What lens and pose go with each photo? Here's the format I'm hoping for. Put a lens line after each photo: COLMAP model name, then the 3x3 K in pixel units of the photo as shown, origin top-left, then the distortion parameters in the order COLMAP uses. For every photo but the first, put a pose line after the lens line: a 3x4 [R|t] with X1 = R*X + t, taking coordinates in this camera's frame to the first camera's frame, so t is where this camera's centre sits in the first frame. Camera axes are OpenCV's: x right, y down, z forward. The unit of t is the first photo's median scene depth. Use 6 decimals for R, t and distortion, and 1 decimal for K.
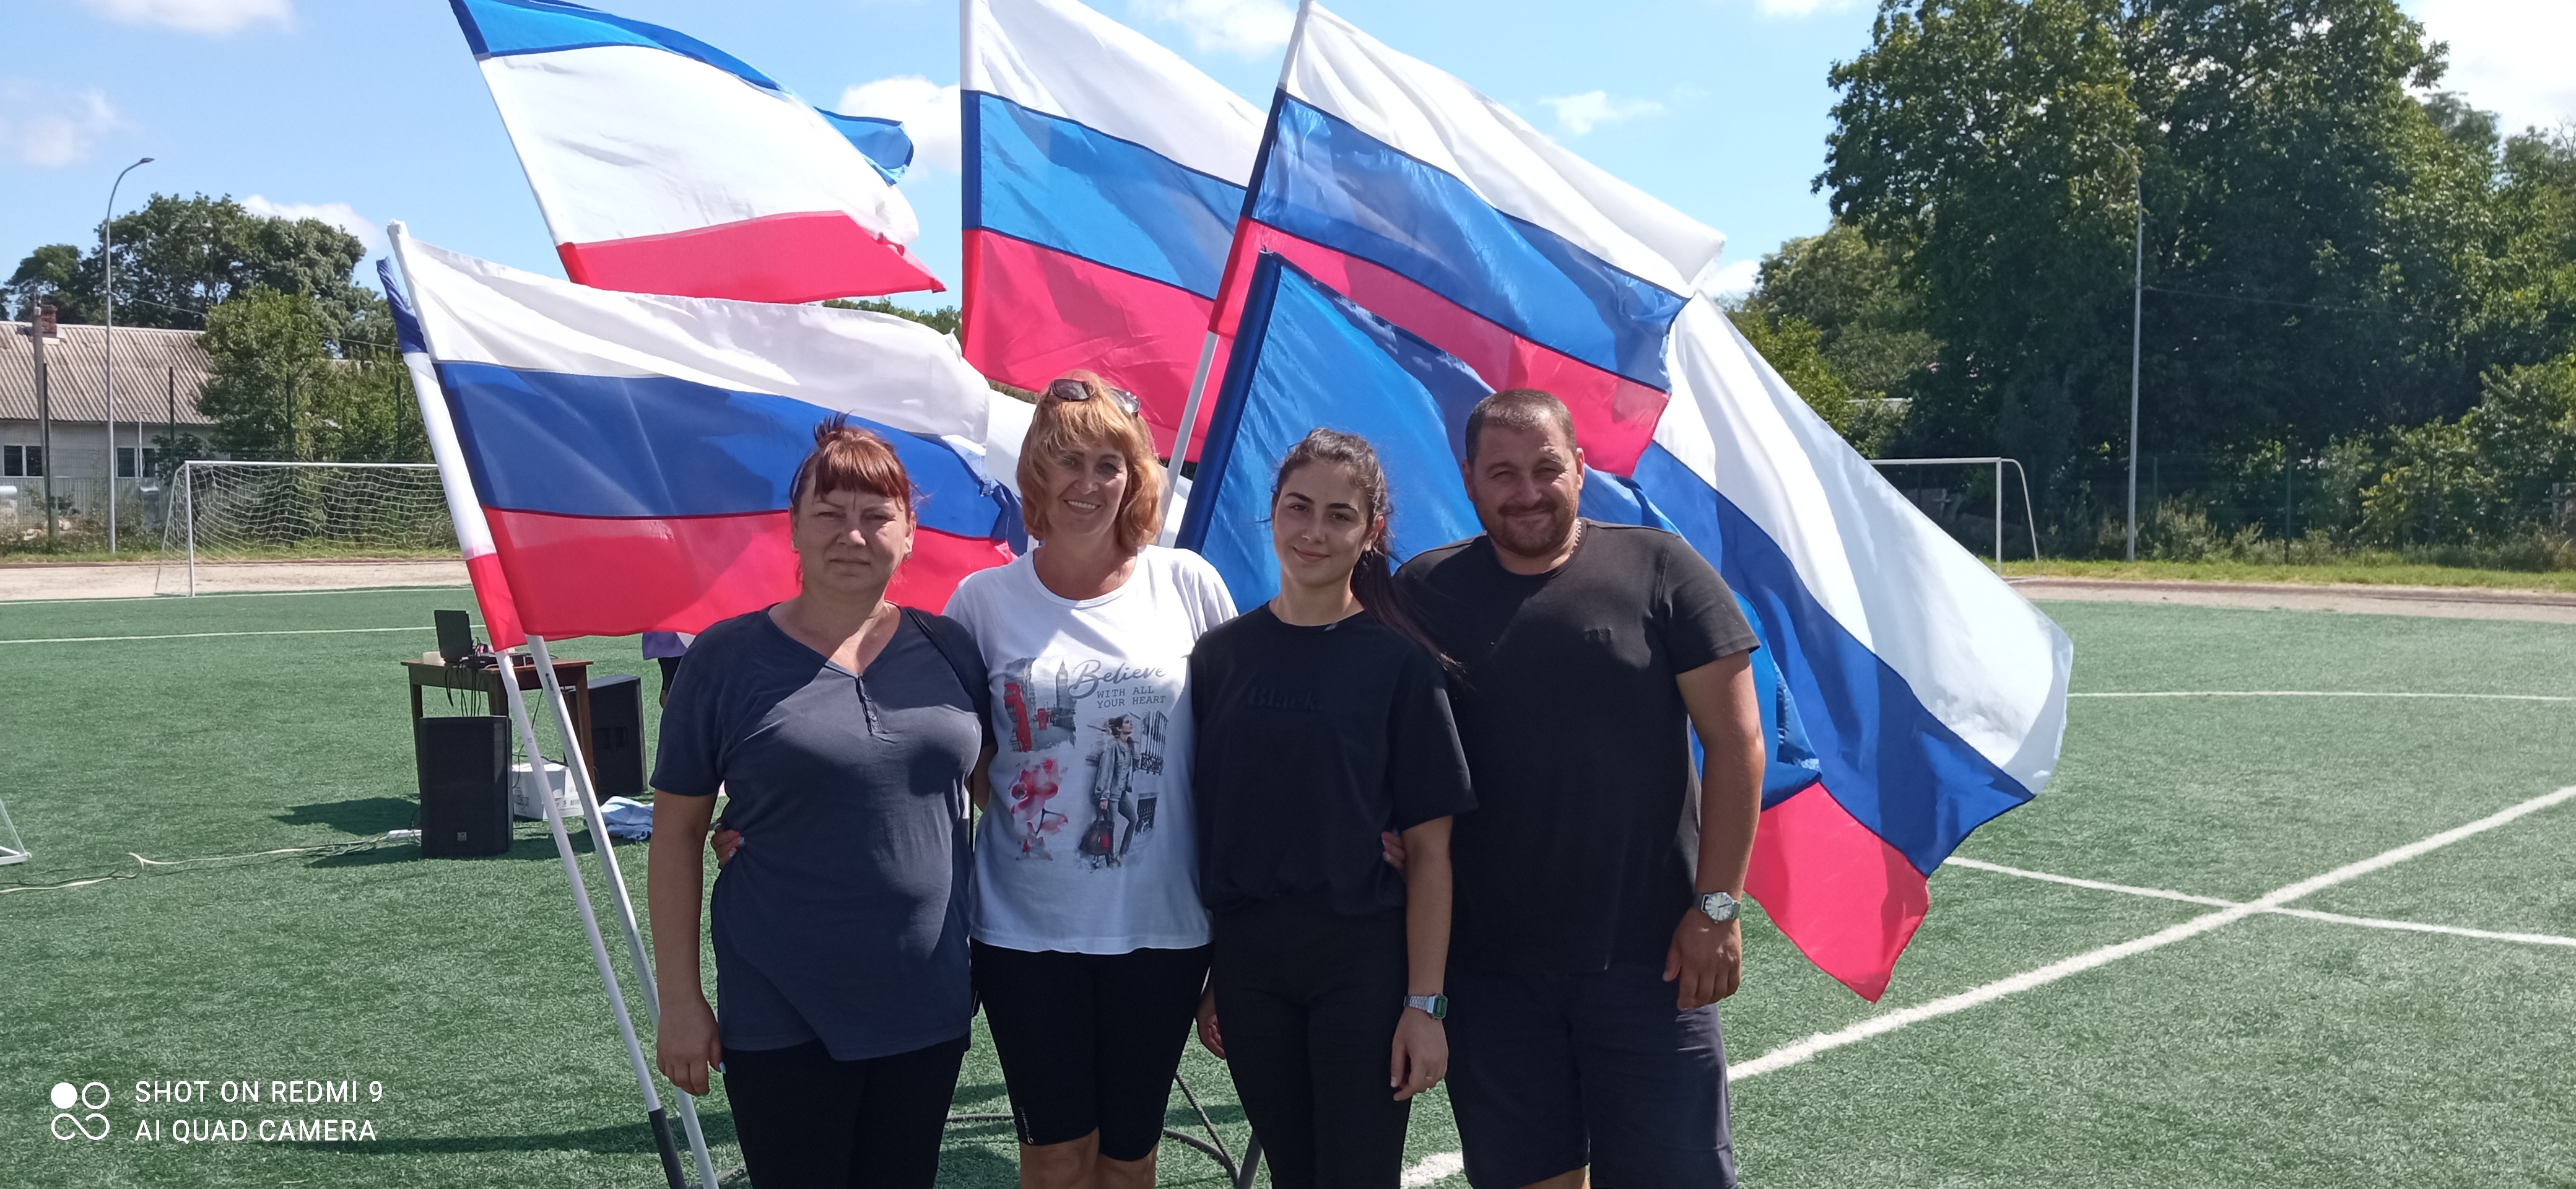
lens RADIAL K [[2062.6, 0, 1288.0], [0, 2062.6, 594.5], [0, 0, 1]] dist [0.106995, -0.202278]
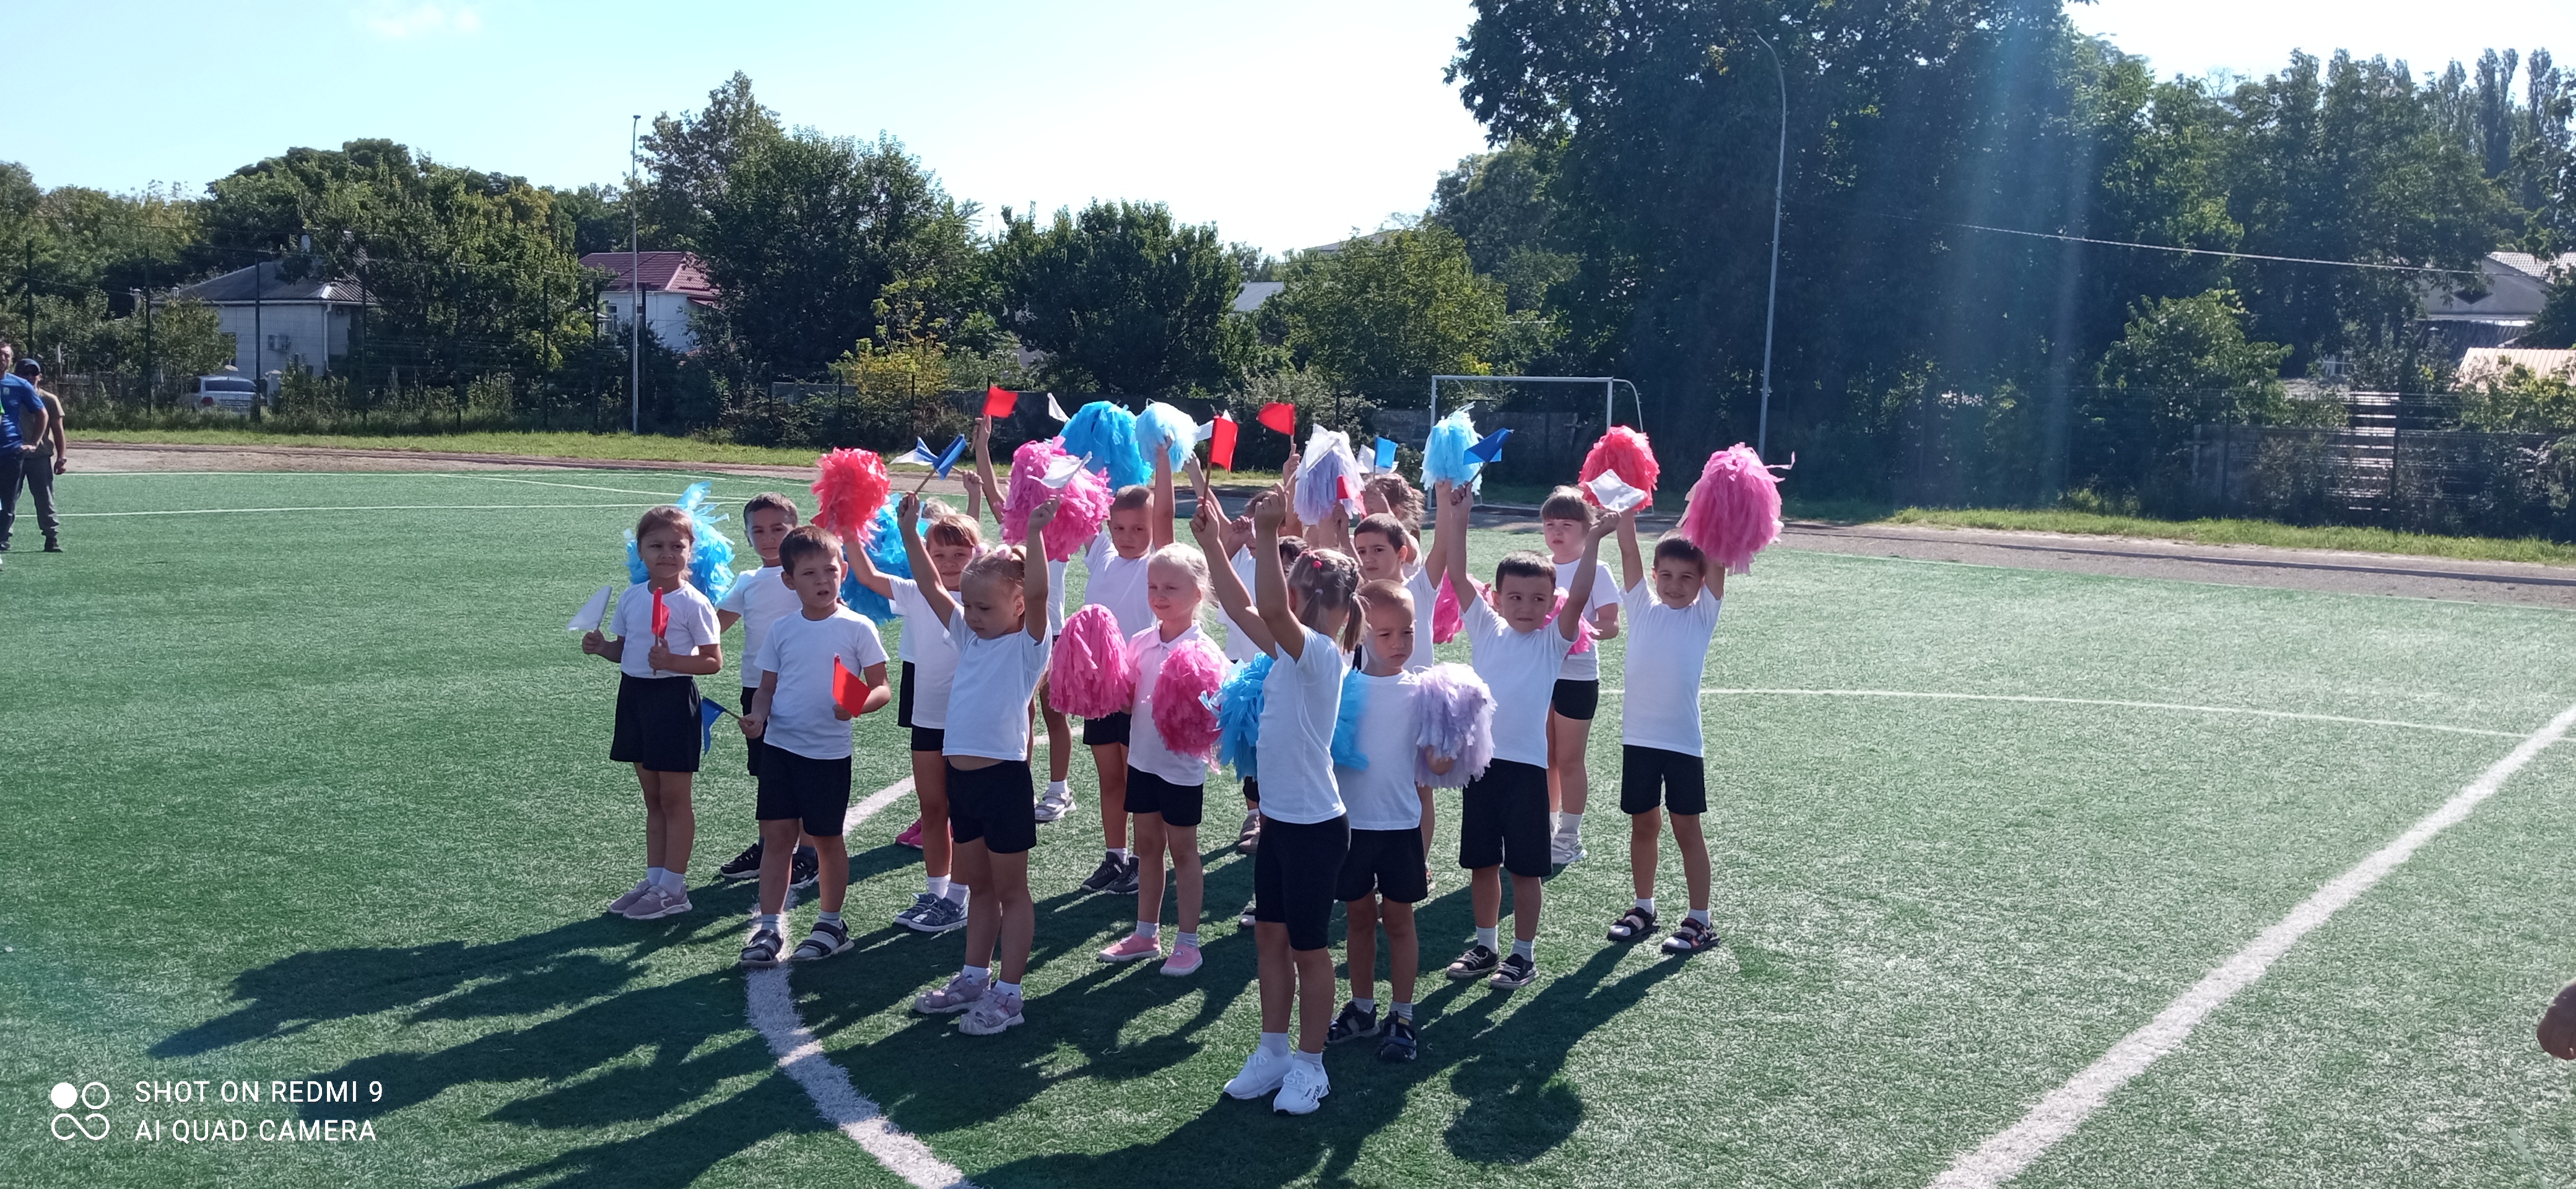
lens RADIAL K [[2062.6, 0, 1288.0], [0, 2062.6, 594.5], [0, 0, 1]] dist [0.106995, -0.202278]
pose [[0.989402, 0.017113, 0.144192, 0.057337], [-0.023021, 0.998958, 0.039401, -0.004183], [-0.143368, -0.042303, 0.988765, 0.105259]]
